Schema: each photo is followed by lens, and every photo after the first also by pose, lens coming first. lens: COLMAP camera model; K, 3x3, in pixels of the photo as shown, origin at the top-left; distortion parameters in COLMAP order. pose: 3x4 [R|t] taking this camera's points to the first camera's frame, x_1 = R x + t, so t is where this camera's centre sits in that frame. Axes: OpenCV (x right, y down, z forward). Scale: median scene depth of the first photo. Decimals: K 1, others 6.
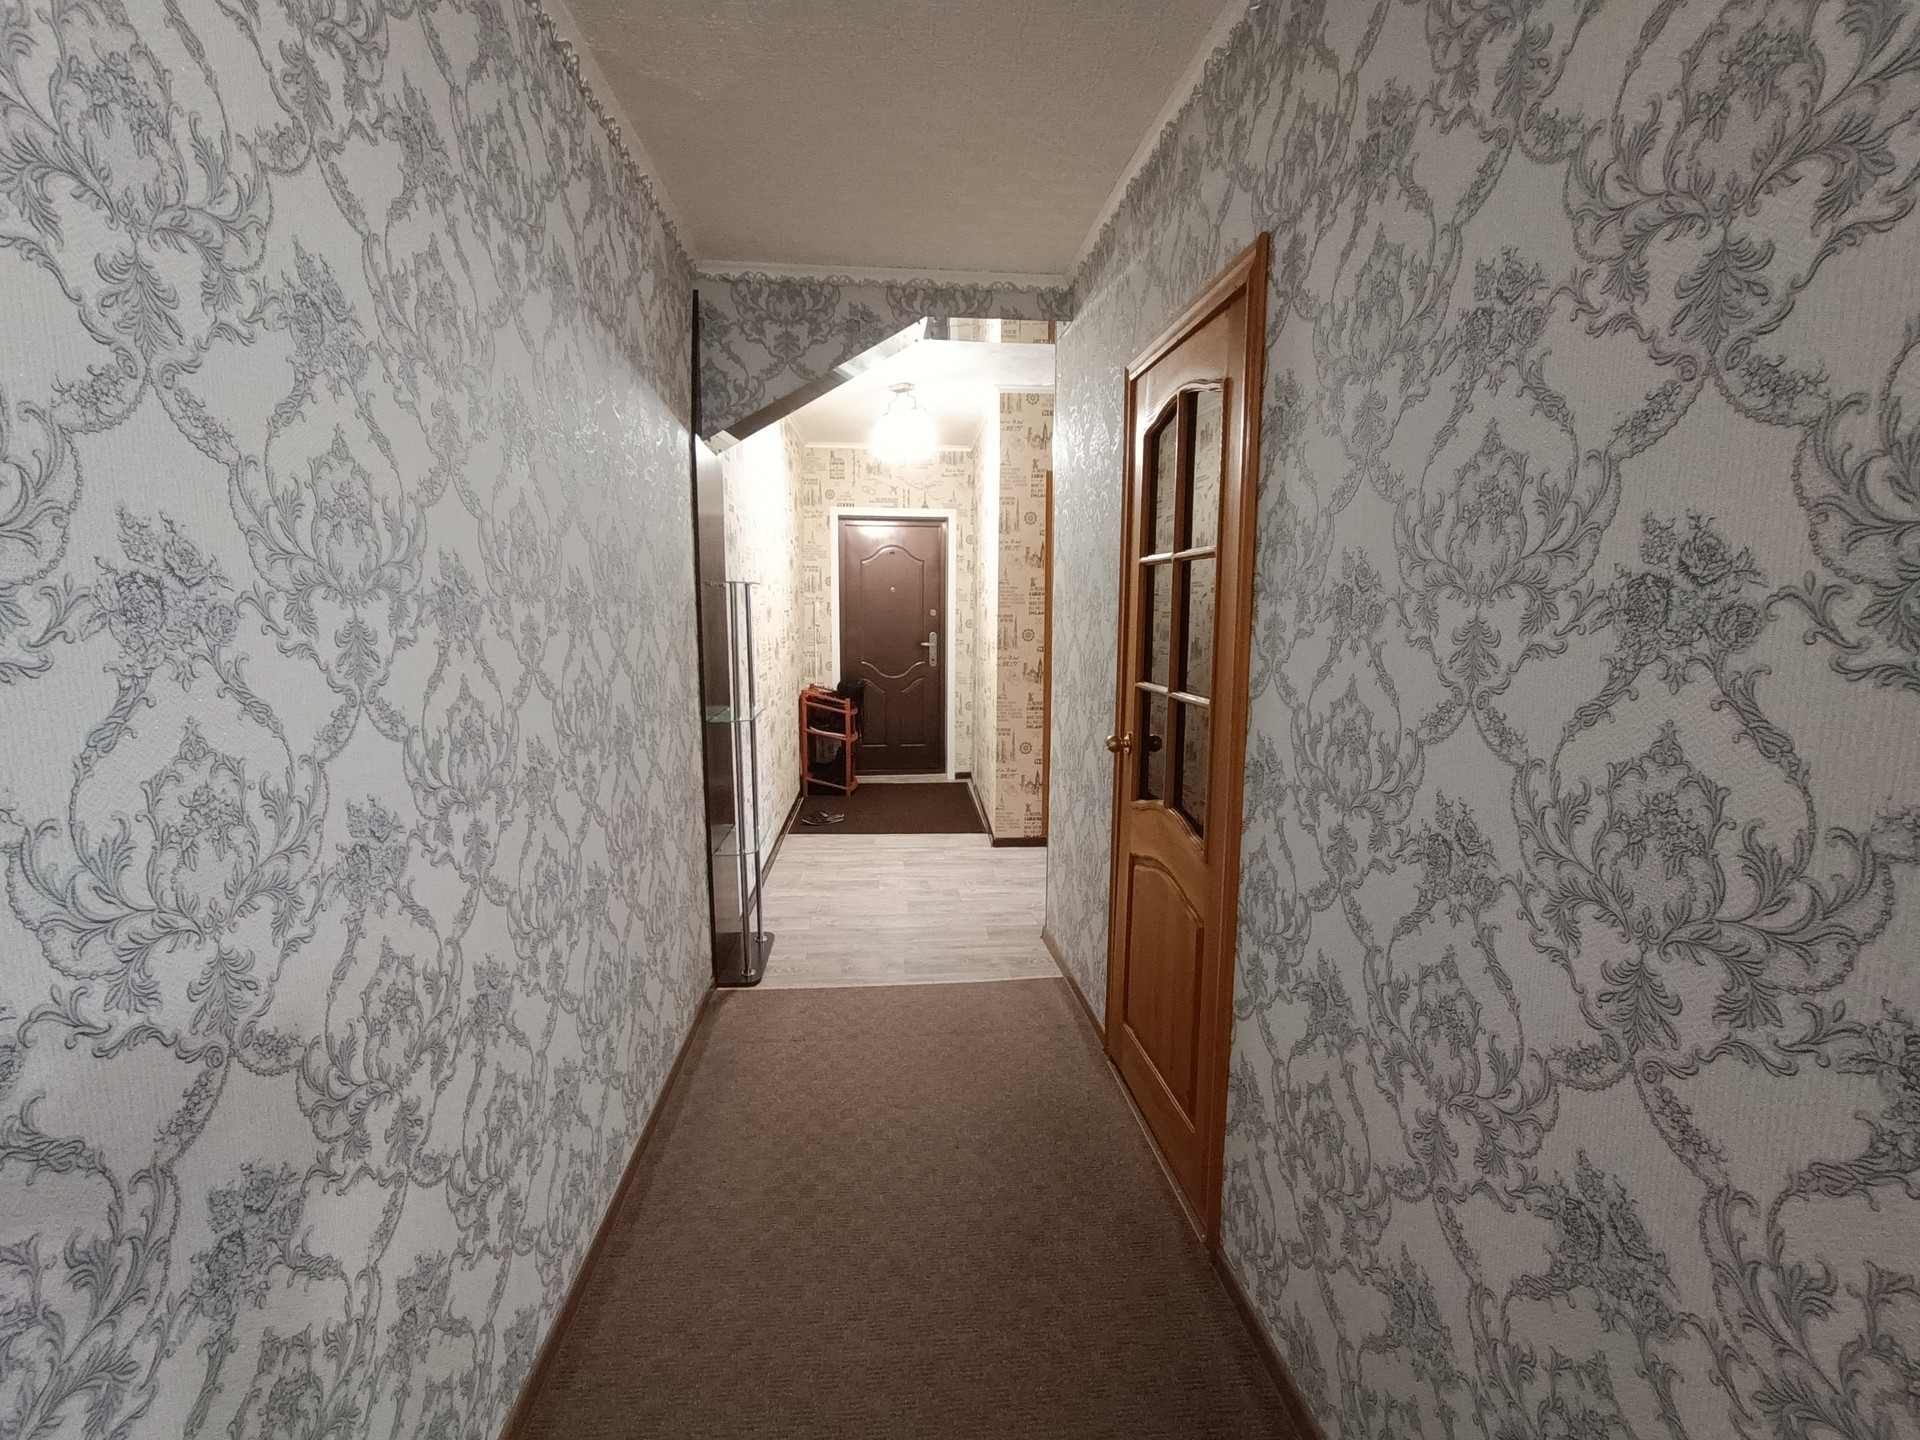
lens RADIAL K [[879.7, 0, 957.5], [0, 879.7, 727.7], [0, 0, 1]] dist [-0.027079, 0.018583]
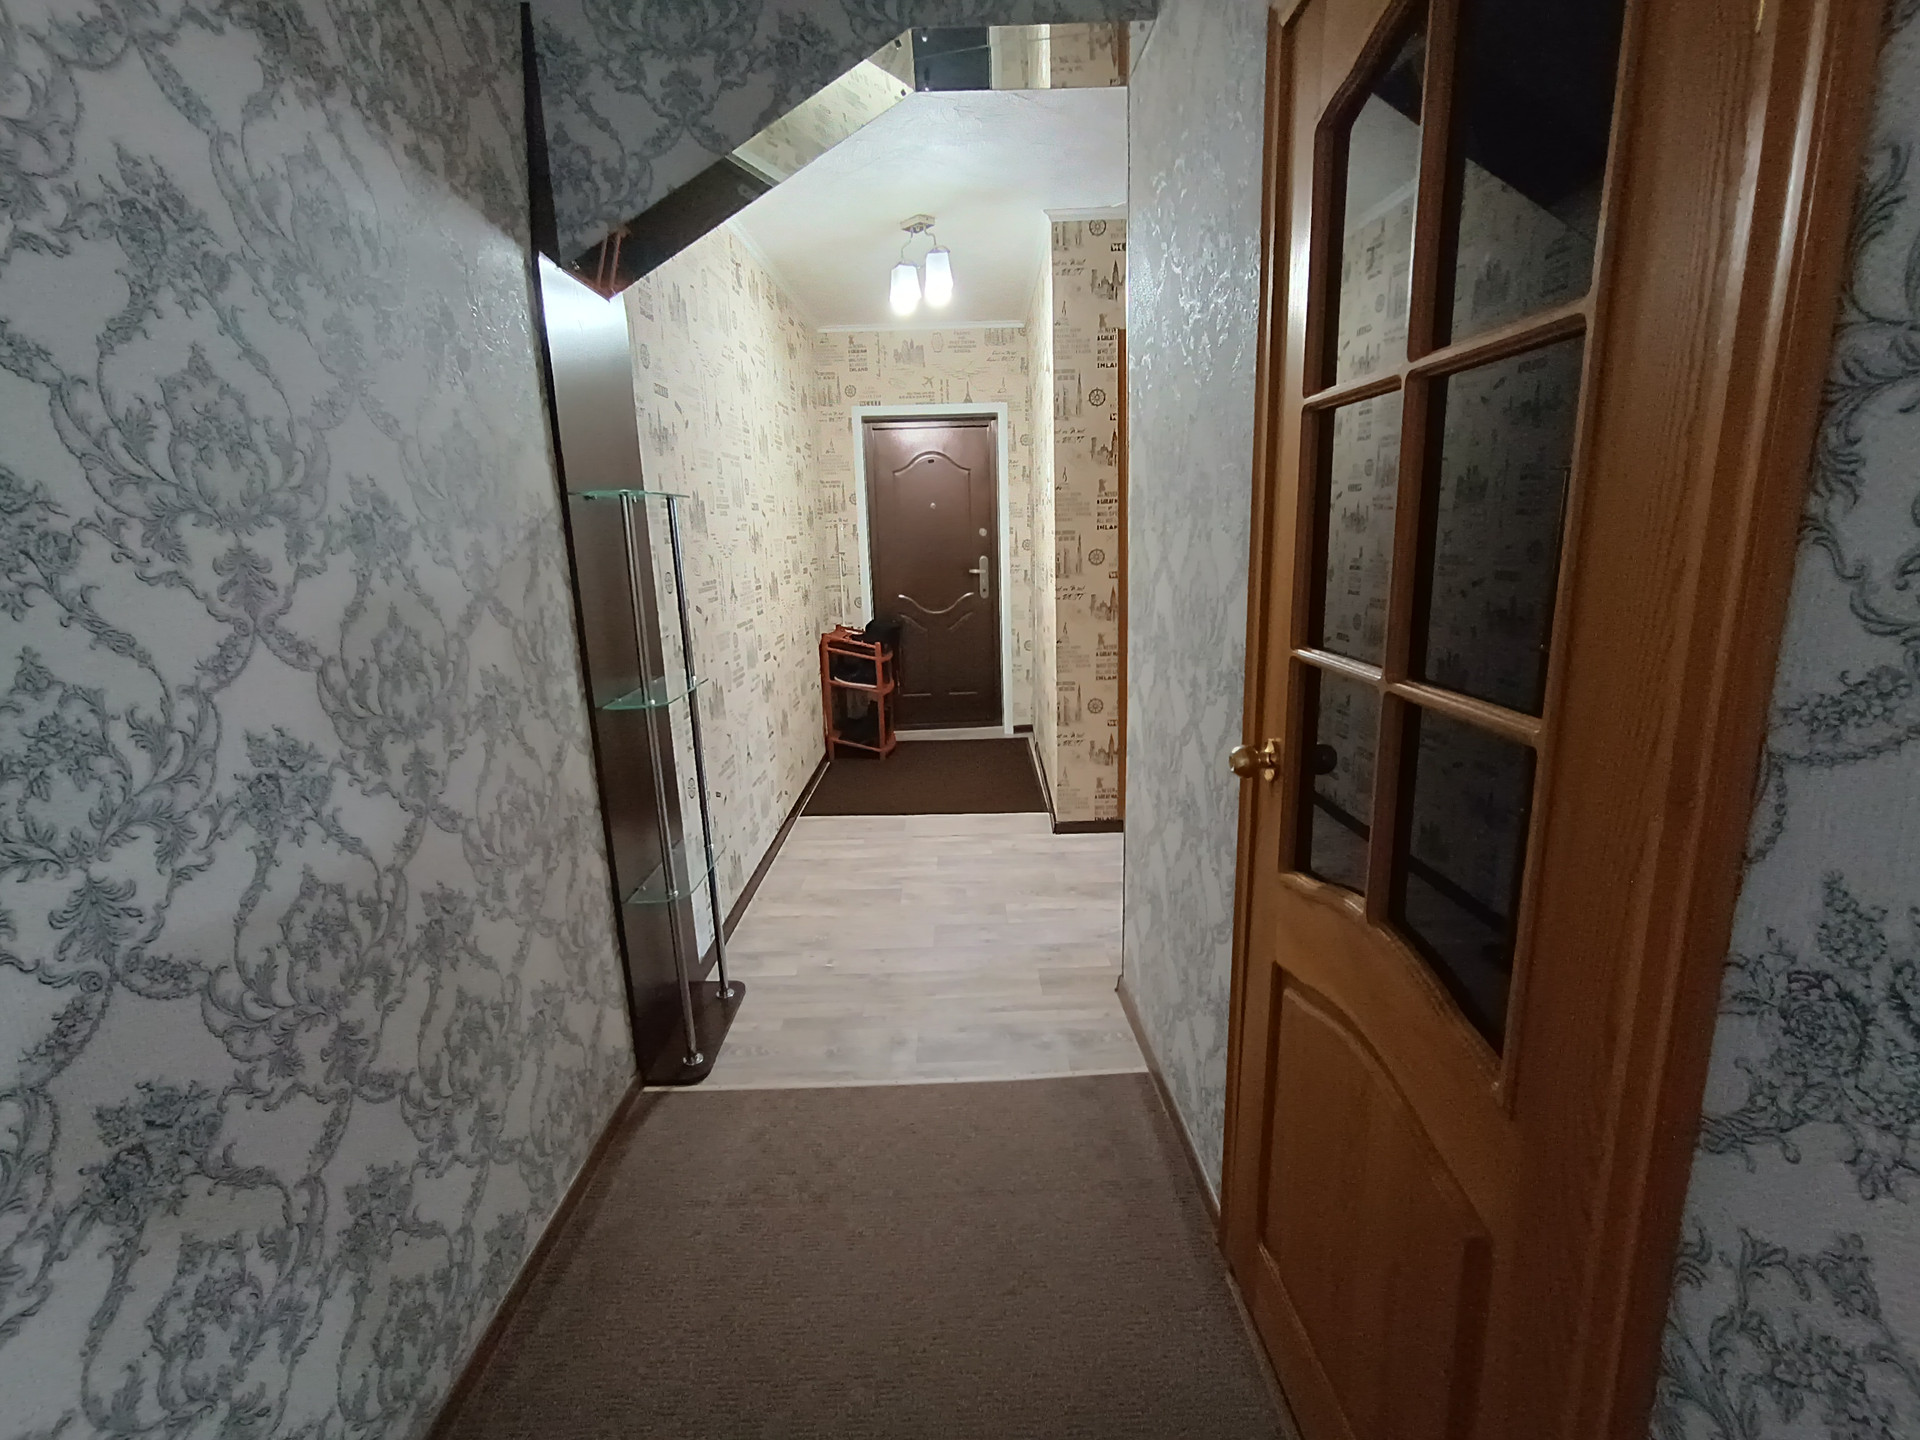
lens RADIAL K [[879.7, 0, 959.0], [0, 879.7, 719.9], [0, 0, 1]] dist [-0.027079, 0.018583]
pose [[0.996048, -0.017934, -0.086992, 0.025696], [0.024534, 0.996851, 0.075402, -0.025407], [0.085366, -0.077238, 0.993351, 0.225408]]
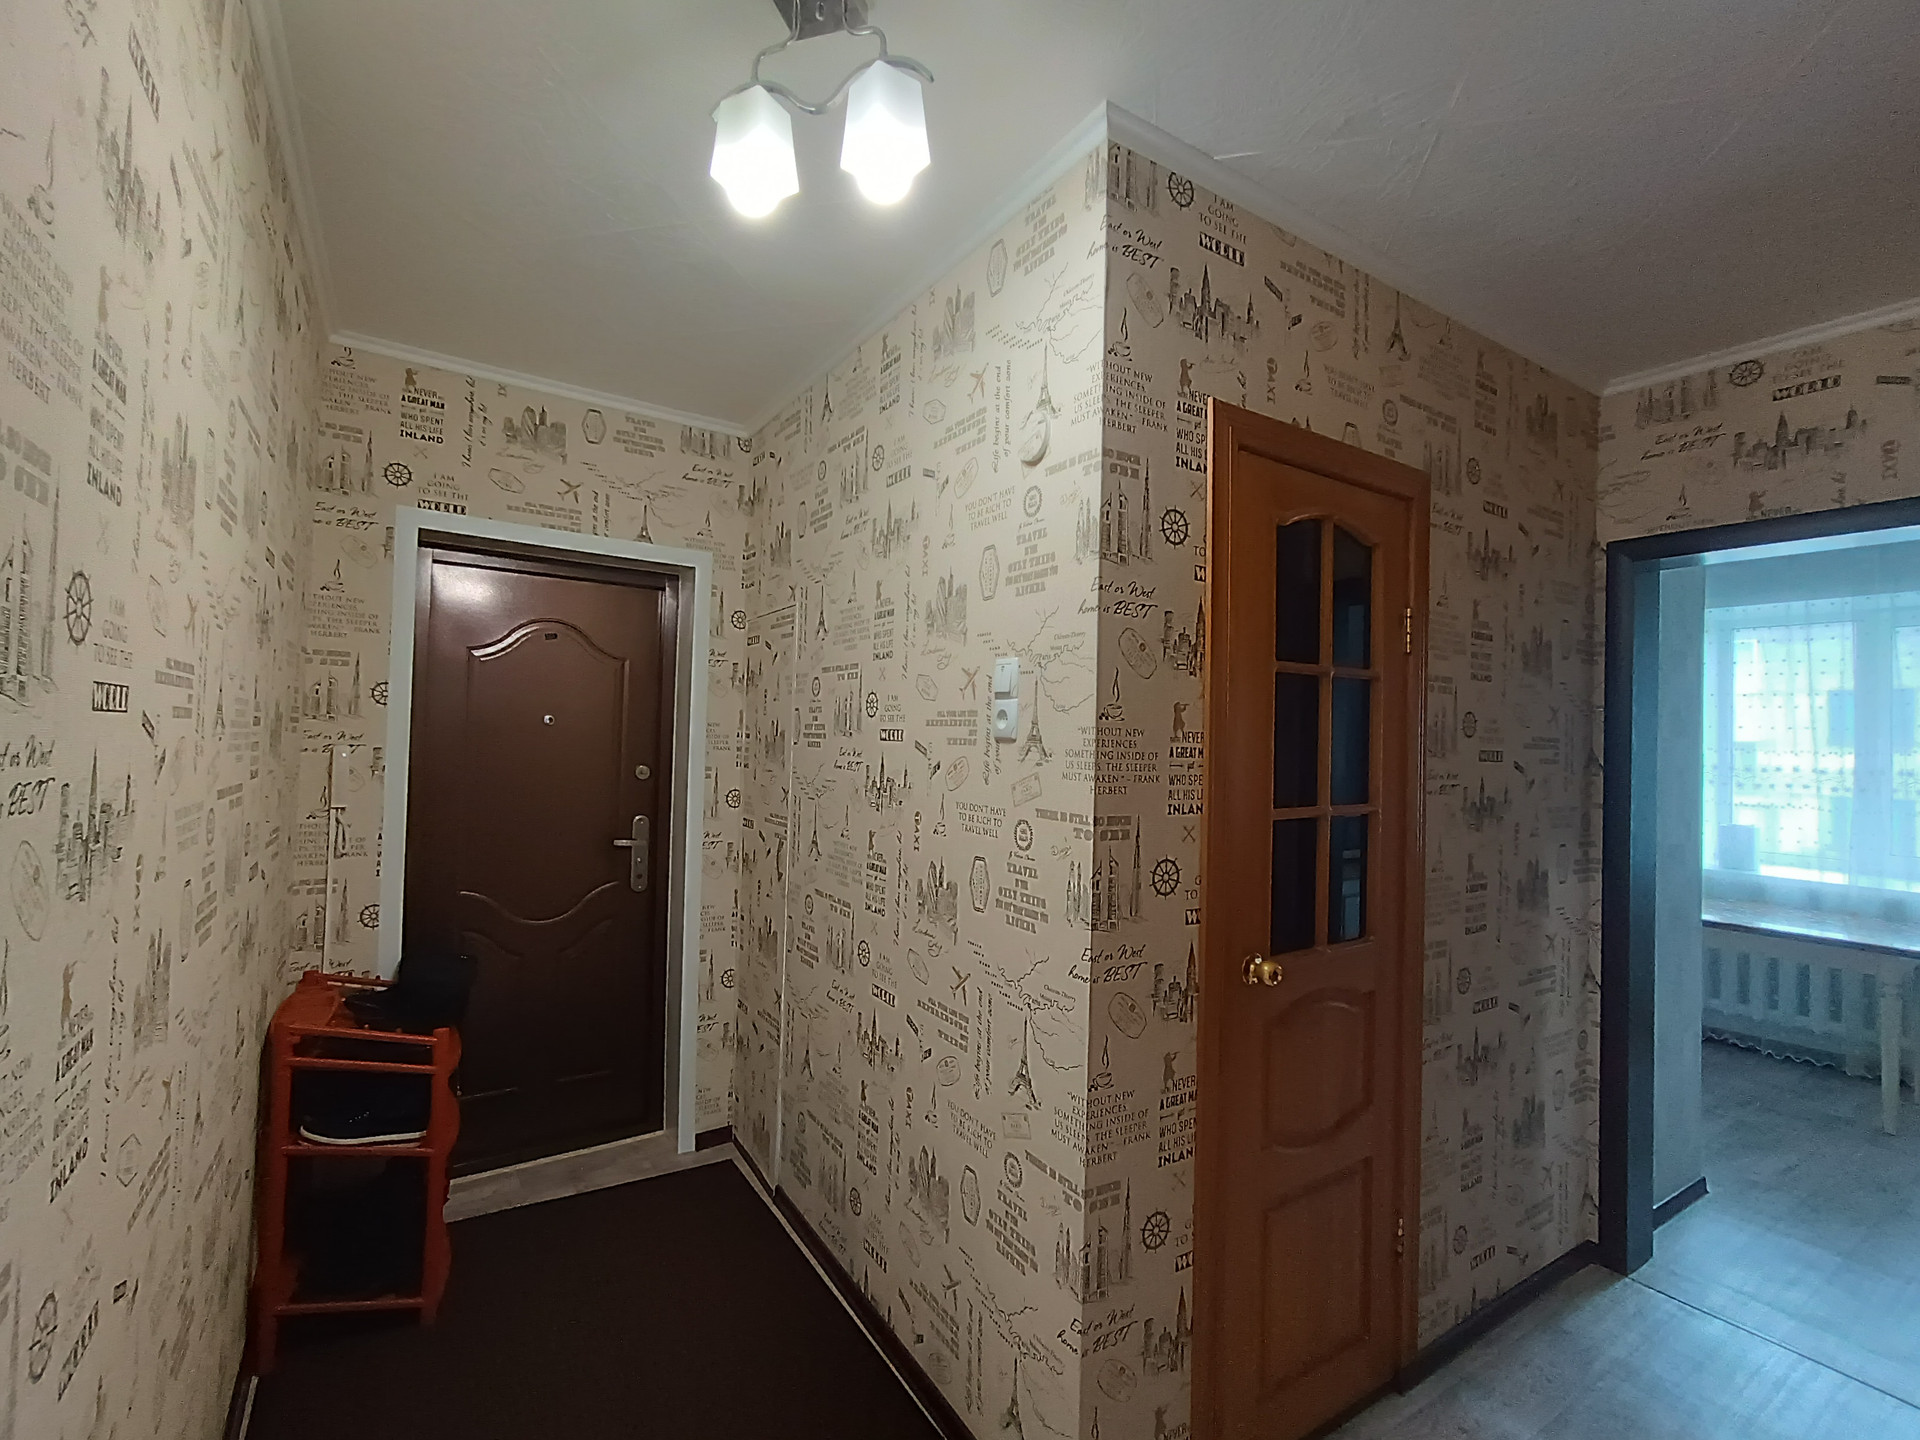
lens RADIAL K [[879.7, 0, 957.4], [0, 879.7, 723.7], [0, 0, 1]] dist [-0.027079, 0.018583]
pose [[0.879922, 0.029384, 0.474208, -0.136843], [0.044534, 0.988591, -0.143893, -0.113300], [-0.473026, 0.147734, 0.868574, 0.717328]]
